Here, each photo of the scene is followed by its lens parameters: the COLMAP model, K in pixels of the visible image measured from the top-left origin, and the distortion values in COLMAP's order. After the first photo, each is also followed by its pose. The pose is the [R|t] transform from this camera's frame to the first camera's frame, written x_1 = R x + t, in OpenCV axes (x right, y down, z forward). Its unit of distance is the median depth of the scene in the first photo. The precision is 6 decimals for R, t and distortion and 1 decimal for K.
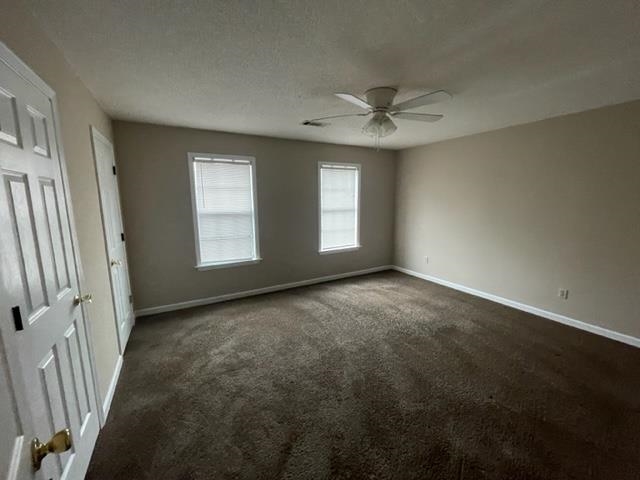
lens RADIAL K [[259.0, 0, 316.2], [0, 259.0, 238.8], [0, 0, 1]] dist [-0.000554, 0.000280]
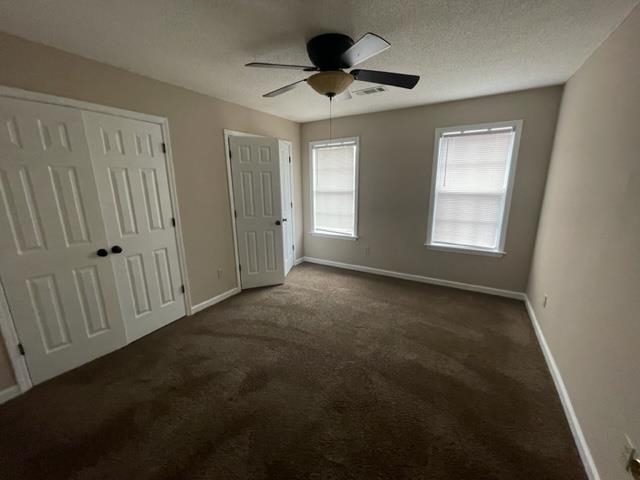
lens RADIAL K [[259.0, 0, 316.0], [0, 259.0, 241.7], [0, 0, 1]] dist [-0.000554, 0.000280]
pose [[0.477476, 0.208068, -0.853654, 0.644500], [-0.125378, 0.977749, 0.168187, -0.062892], [0.869653, 0.026724, 0.492939, 0.363336]]
